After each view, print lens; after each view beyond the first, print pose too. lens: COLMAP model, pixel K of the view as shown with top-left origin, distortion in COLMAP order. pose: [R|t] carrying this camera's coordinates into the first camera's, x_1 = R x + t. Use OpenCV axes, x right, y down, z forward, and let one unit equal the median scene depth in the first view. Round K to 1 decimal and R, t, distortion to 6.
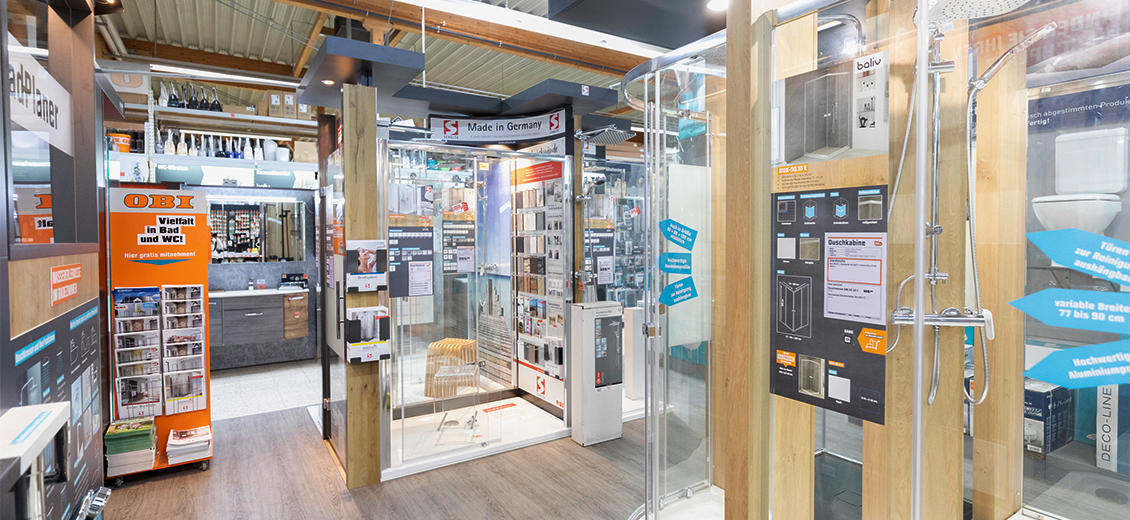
lens RADIAL K [[539.5, 0, 564.8], [0, 539.5, 253.1], [0, 0, 1]] dist [-0.004725, -0.000434]
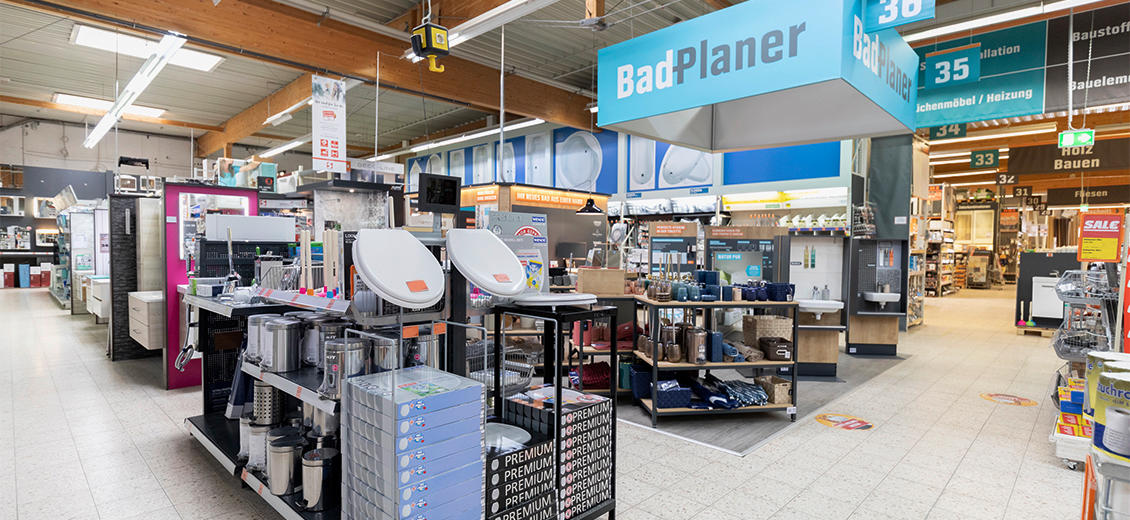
lens RADIAL K [[539.5, 0, 563.7], [0, 539.5, 259.8], [0, 0, 1]] dist [-0.004725, -0.000434]
pose [[0.235166, 0.027679, -0.971561, -0.542894], [-0.030982, 0.999300, 0.020971, 0.069383], [0.971461, 0.025169, 0.235859, 0.628031]]
